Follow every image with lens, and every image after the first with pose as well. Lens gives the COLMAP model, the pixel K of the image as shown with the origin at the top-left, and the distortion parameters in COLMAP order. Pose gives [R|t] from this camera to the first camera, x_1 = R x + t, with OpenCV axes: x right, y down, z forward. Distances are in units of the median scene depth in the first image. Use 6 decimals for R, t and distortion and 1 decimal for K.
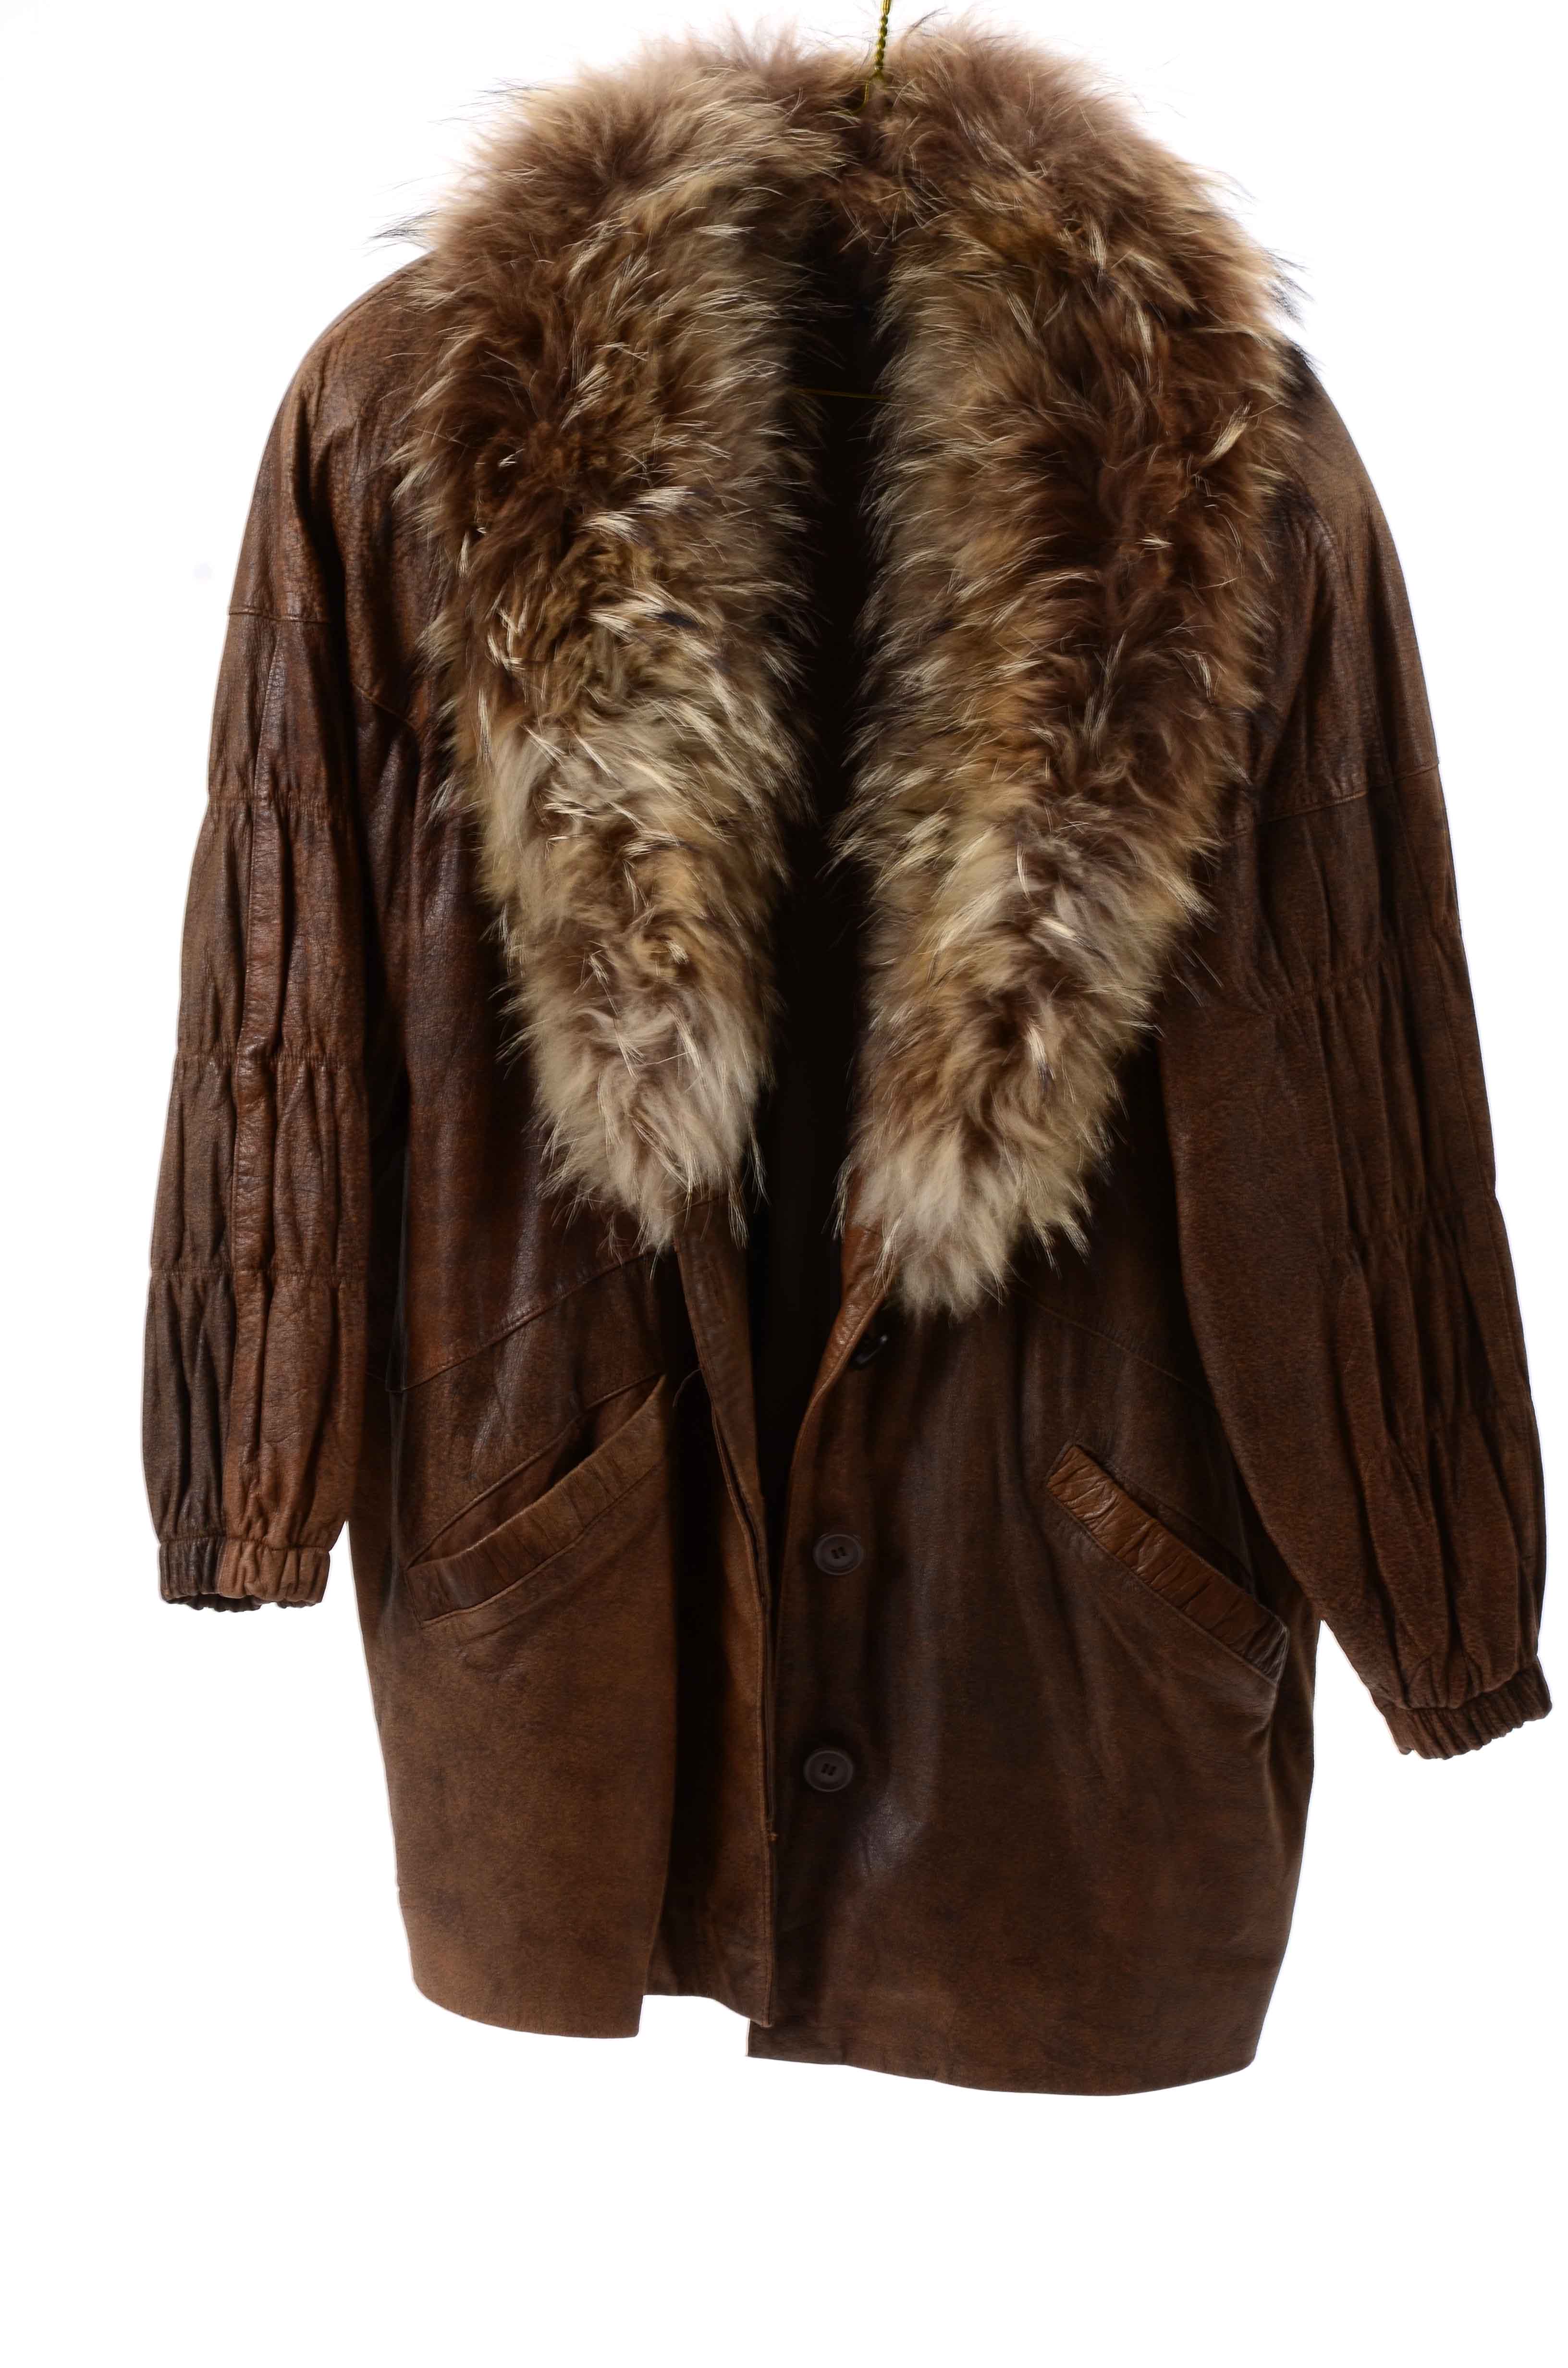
lens RADIAL K [[9498.2, 0, 784.0], [0, 9498.2, 1184.0], [0, 0, 1]] dist [1.194270, 2.216301]
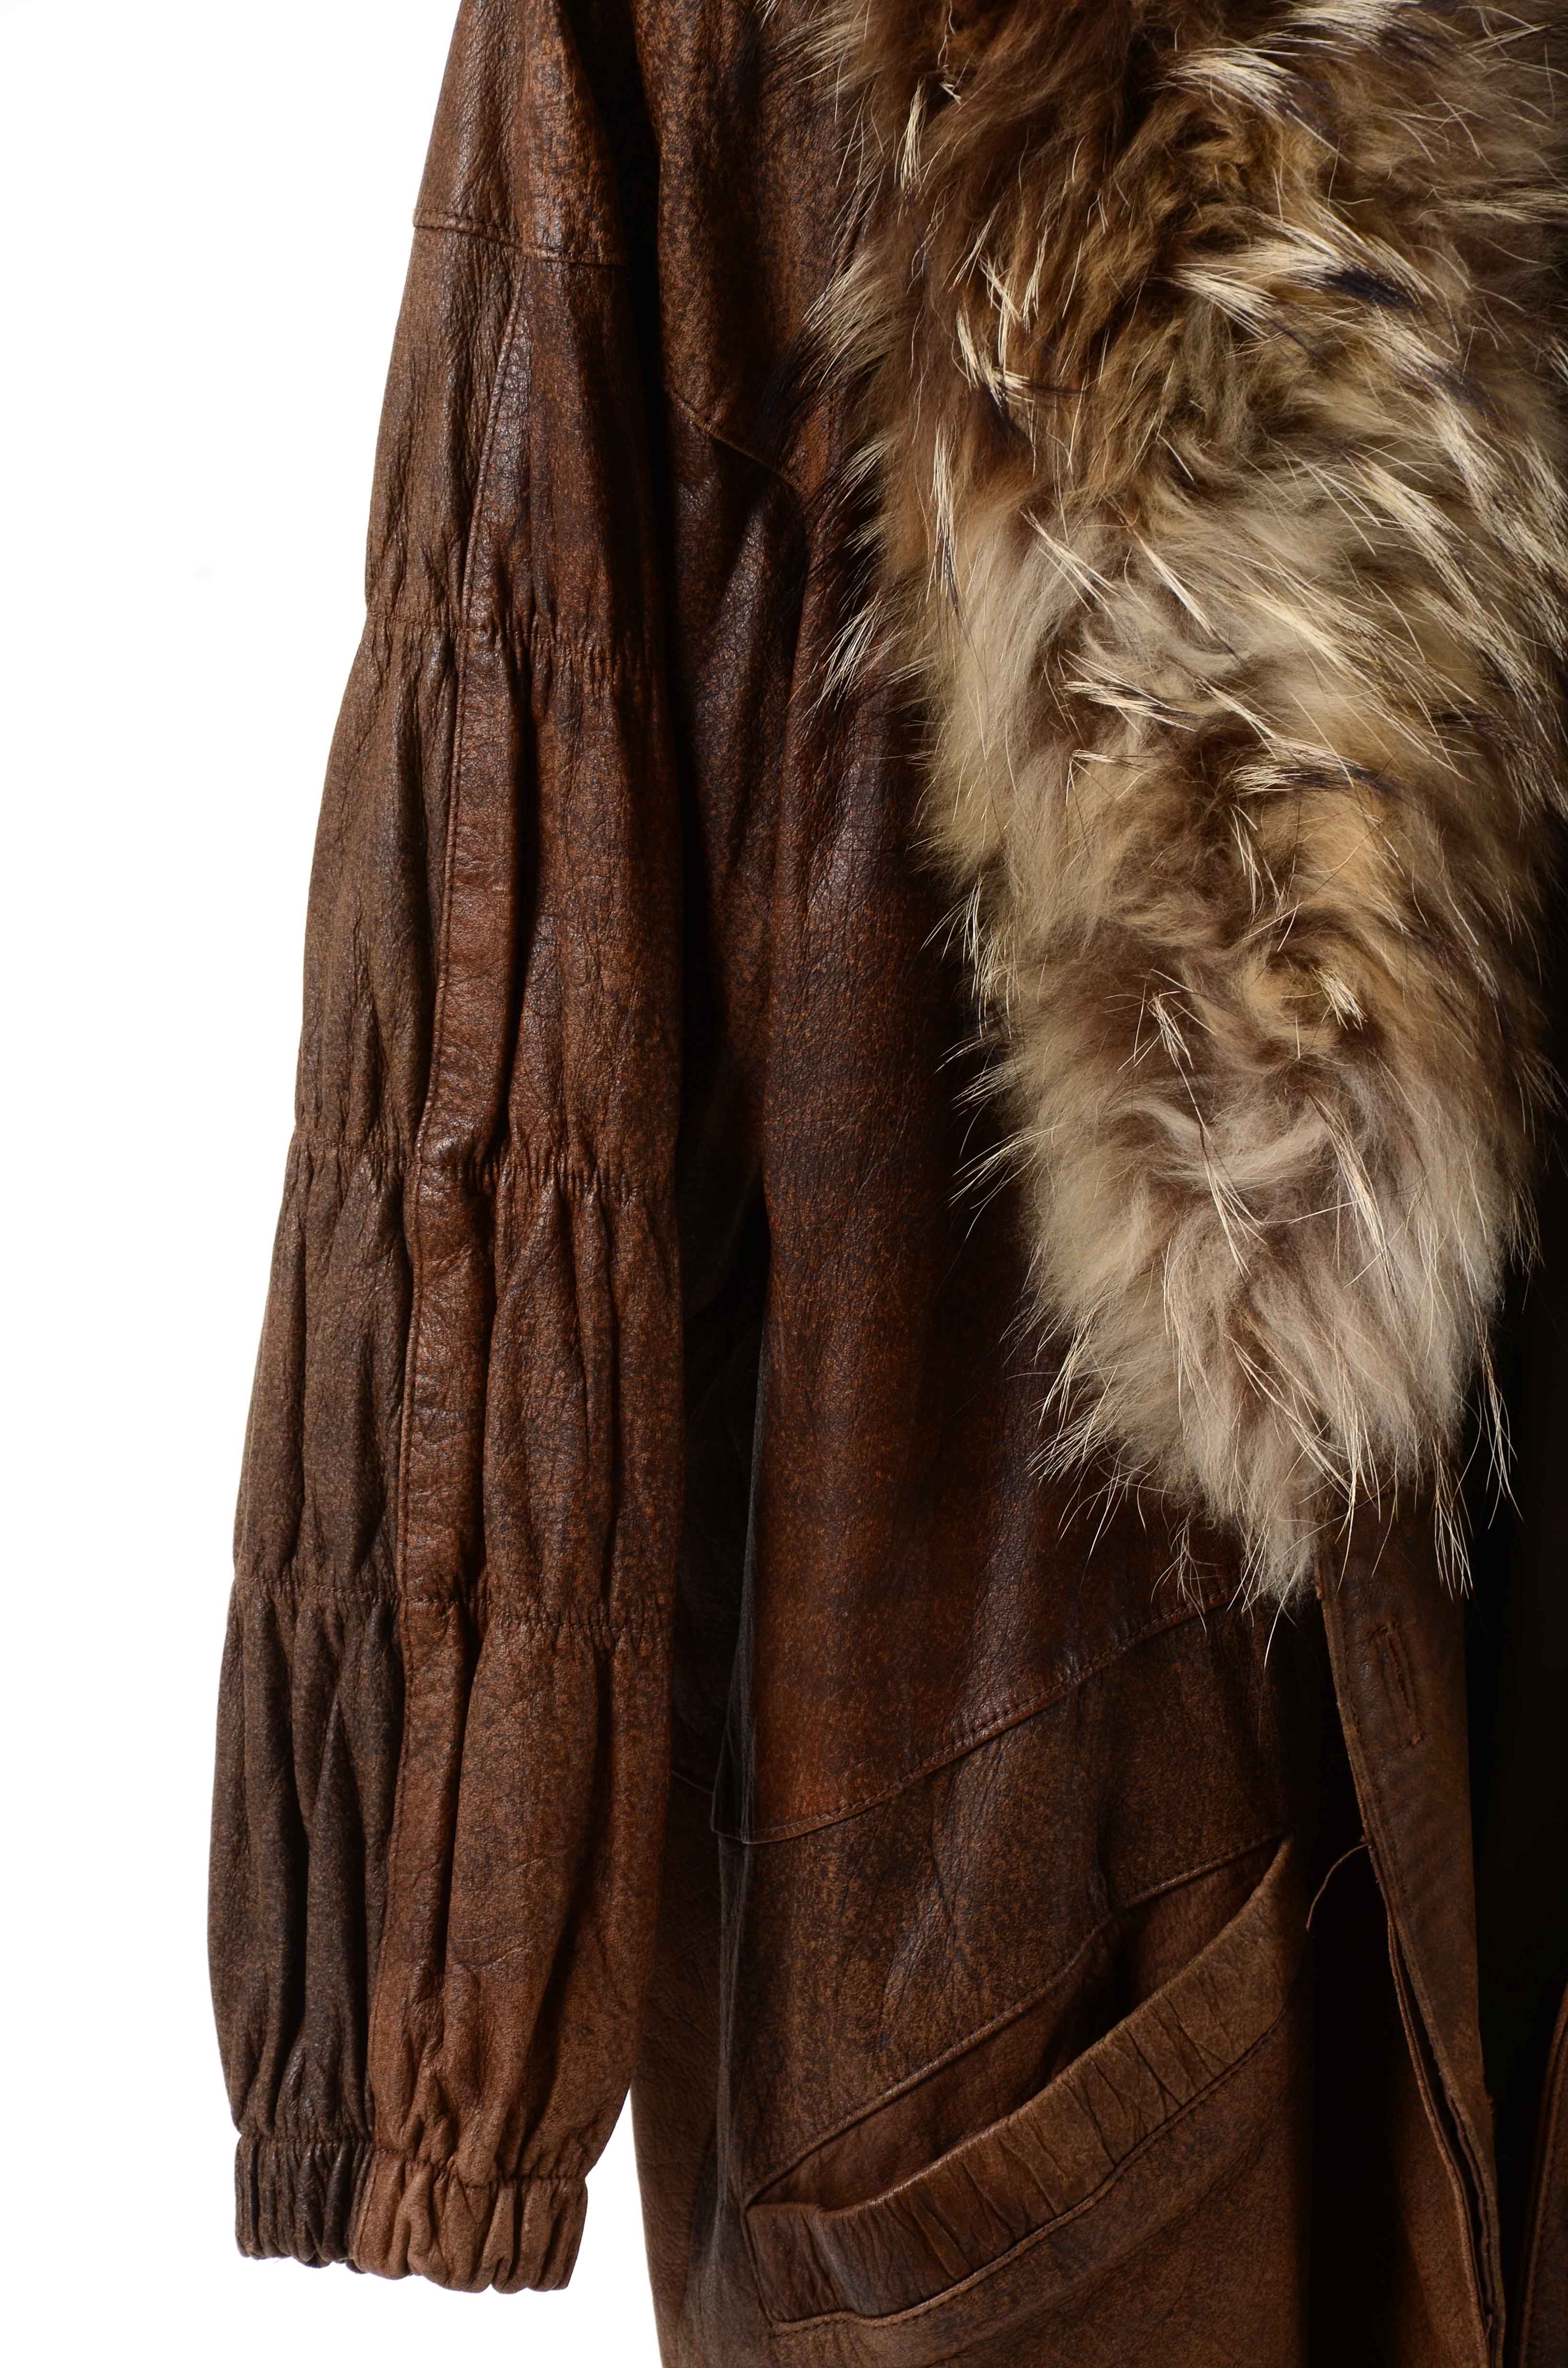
lens RADIAL K [[10094.6, 0, 784.0], [0, 10094.6, 1184.0], [0, 0, 1]] dist [1.295579, 4.033117]
pose [[0.998107, 0.030005, -0.053677, -0.011414], [-0.021991, 0.989319, 0.144100, -0.086279], [0.057428, -0.142646, 0.988106, 0.498741]]
